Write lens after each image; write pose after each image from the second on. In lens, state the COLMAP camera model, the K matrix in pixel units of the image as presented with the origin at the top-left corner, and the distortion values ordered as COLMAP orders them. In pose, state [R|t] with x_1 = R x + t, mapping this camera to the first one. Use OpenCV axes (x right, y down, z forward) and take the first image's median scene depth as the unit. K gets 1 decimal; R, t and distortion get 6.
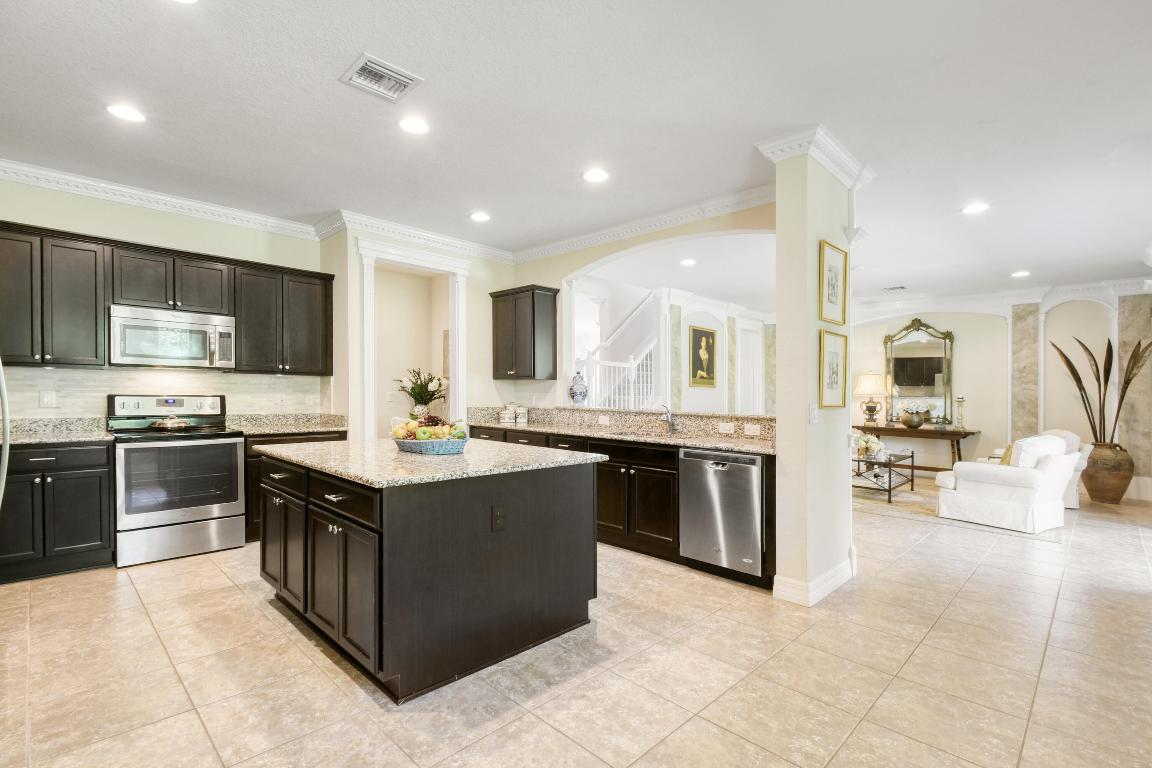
lens RADIAL K [[531.4, 0, 576.0], [0, 531.4, 384.0], [0, 0, 1]] dist [0.000089, -0.000346]
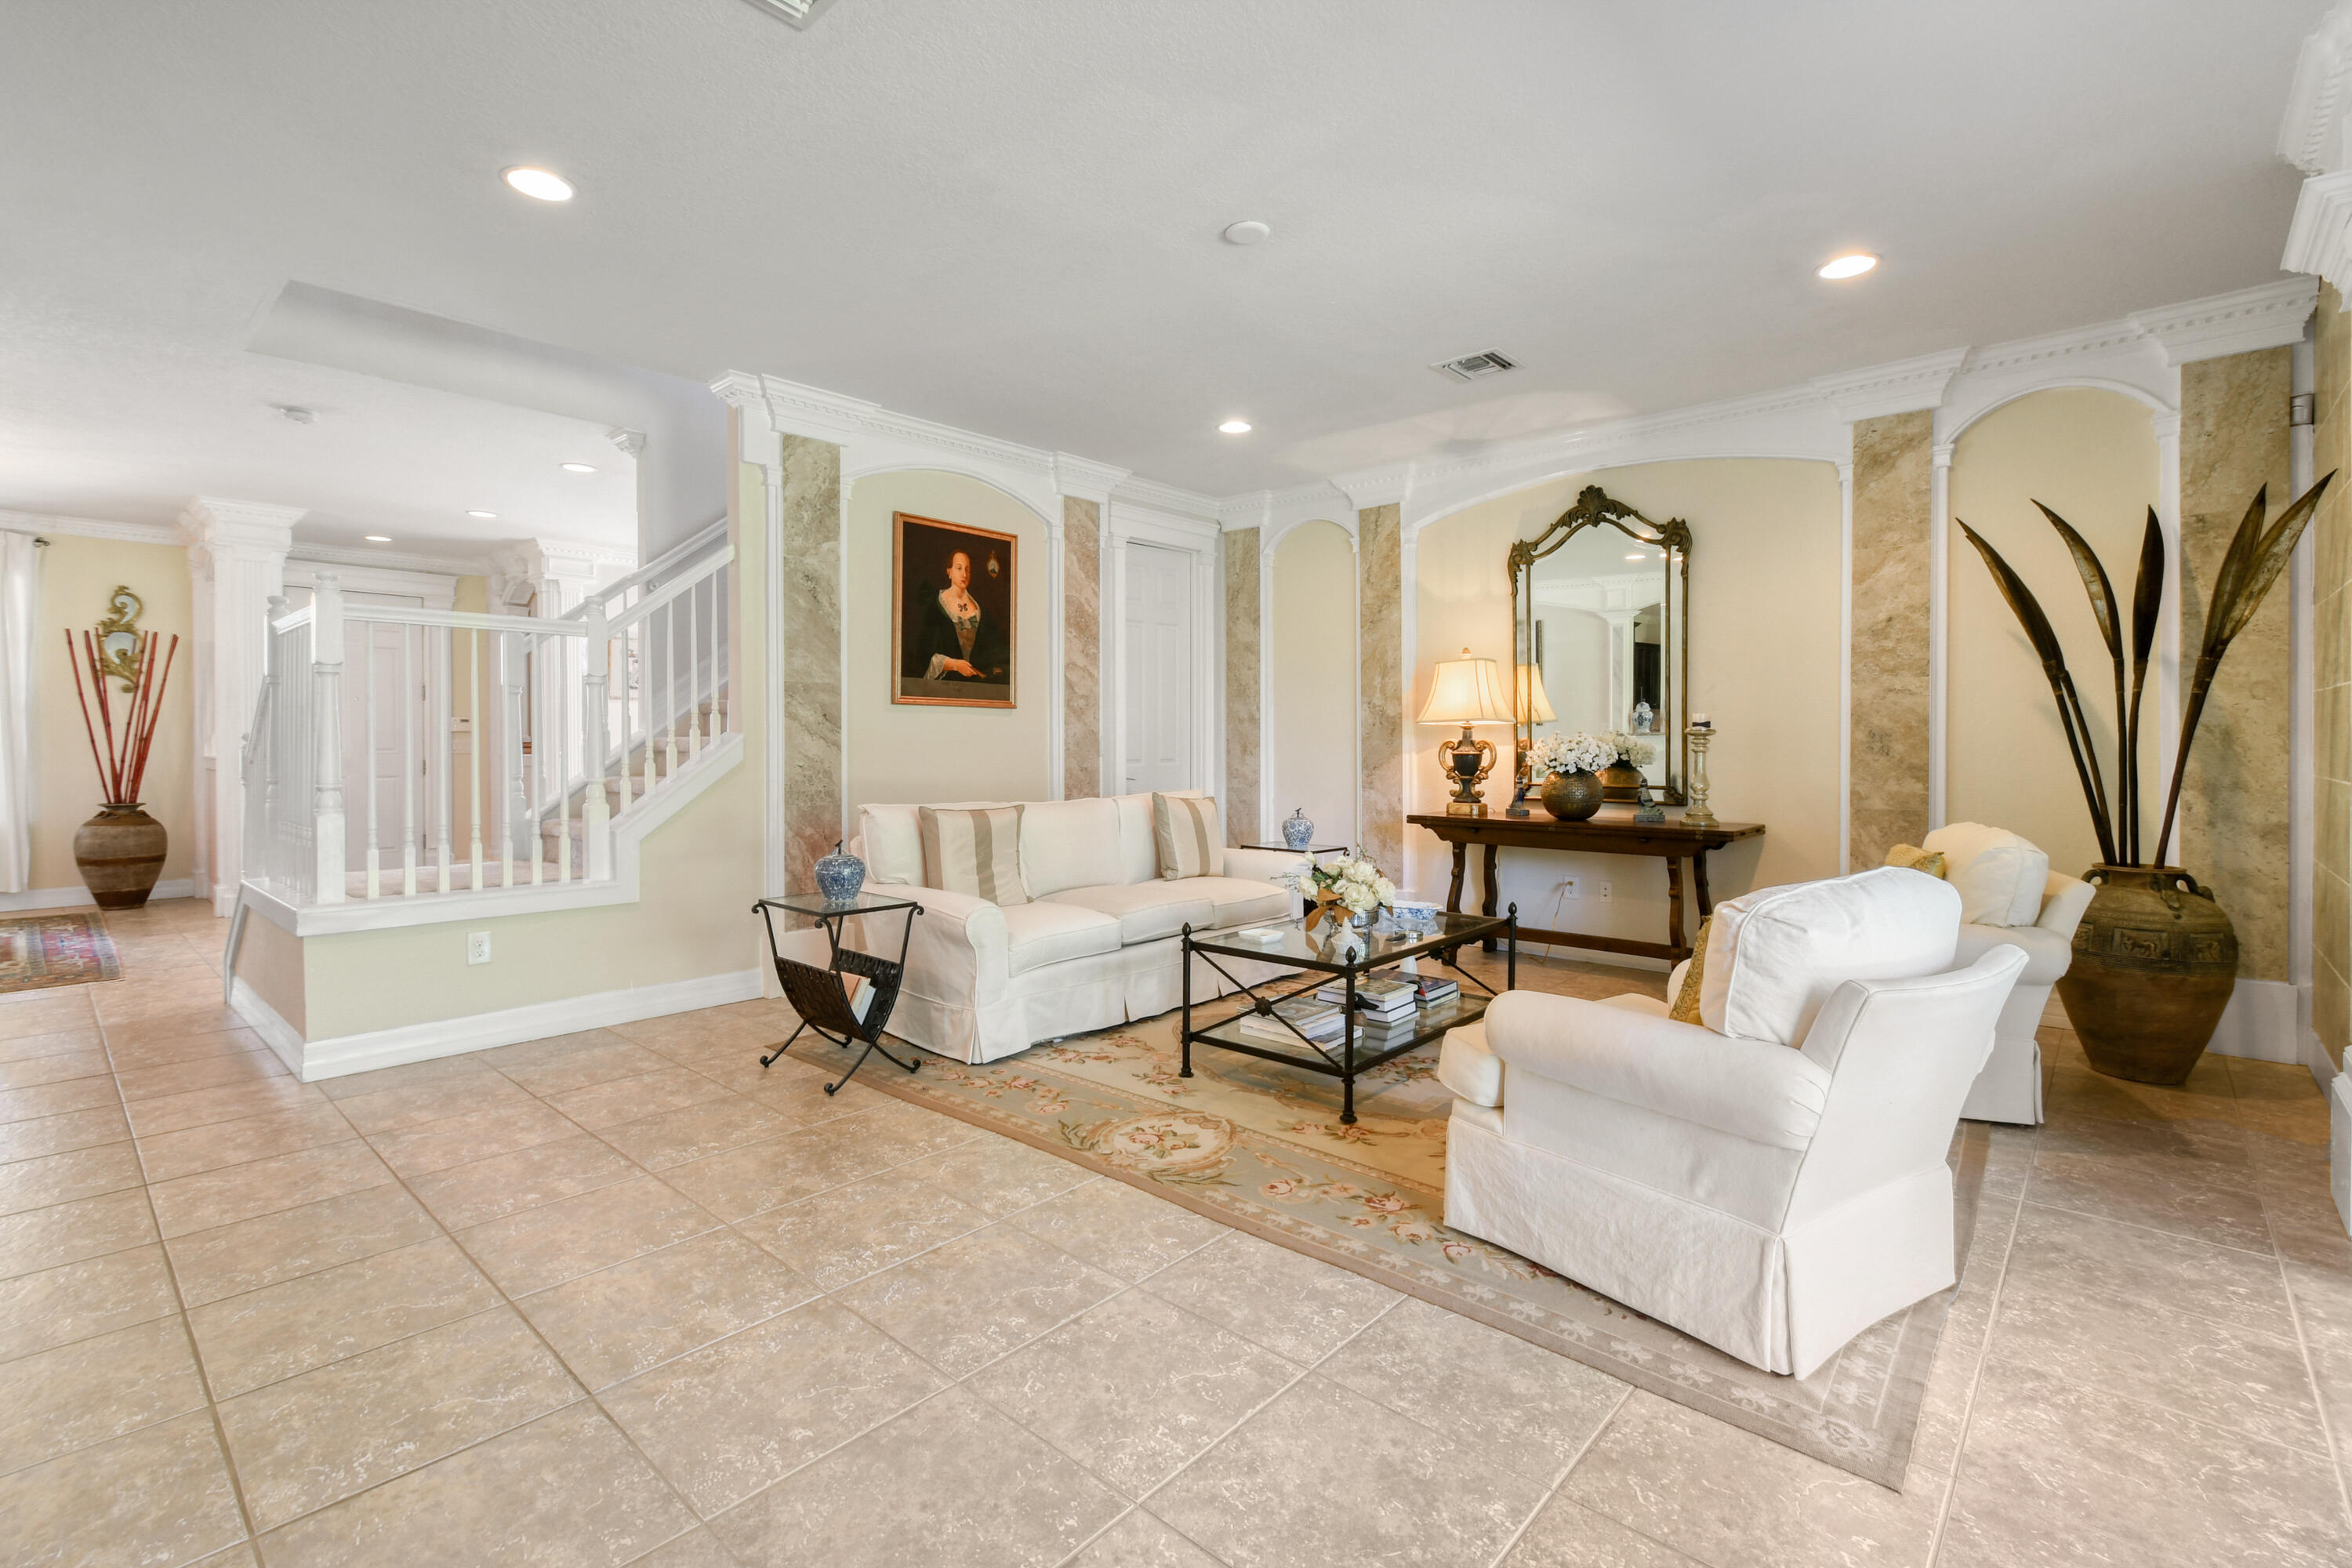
lens RADIAL K [[1056.5, 0, 1182.6], [0, 1056.5, 748.2], [0, 0, 1]] dist [0.001534, 0.000175]
pose [[0.998661, -0.017463, 0.048695, 0.401767], [0.016459, 0.999645, 0.020944, 0.023817], [-0.049043, -0.020114, 0.998594, 0.403502]]
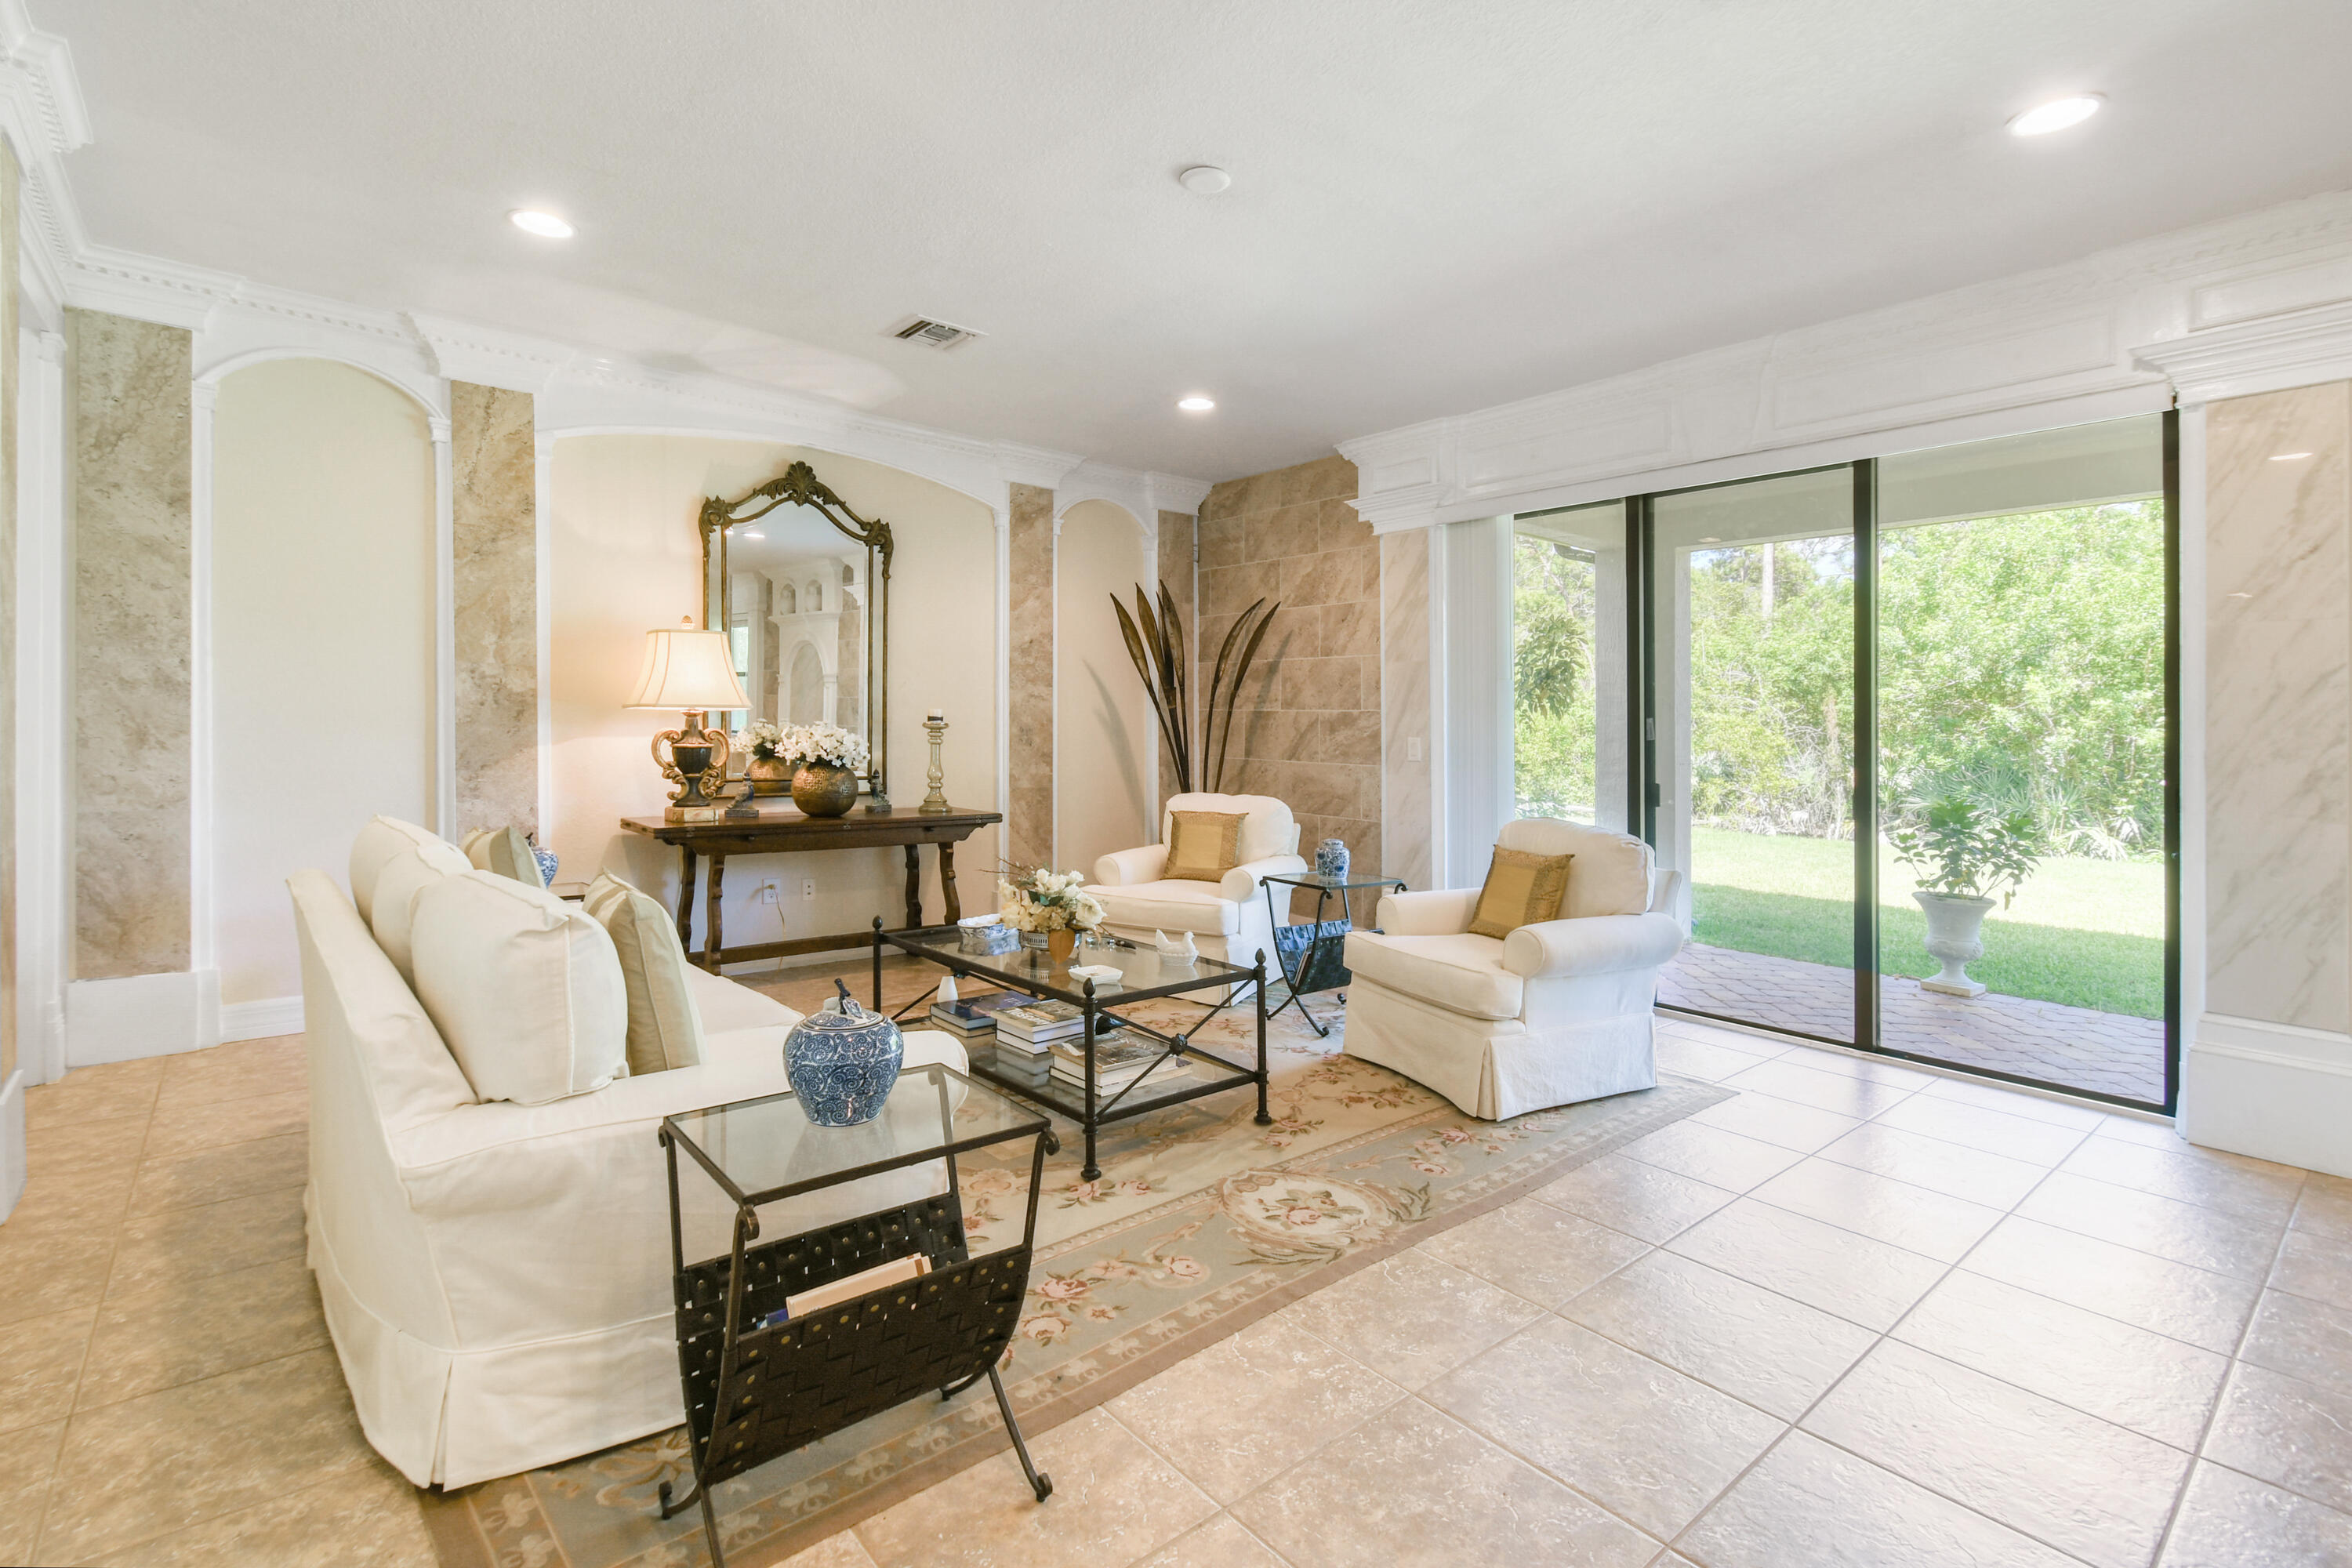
lens RADIAL K [[1069.8, 0, 1132.8], [0, 1069.8, 708.0], [0, 0, 1]] dist [0.001191, 0.000524]
pose [[0.107084, 0.003869, 0.994242, 0.041876], [-0.030831, 0.999524, -0.000569, 0.016929], [-0.993772, -0.030592, 0.107152, 0.837531]]
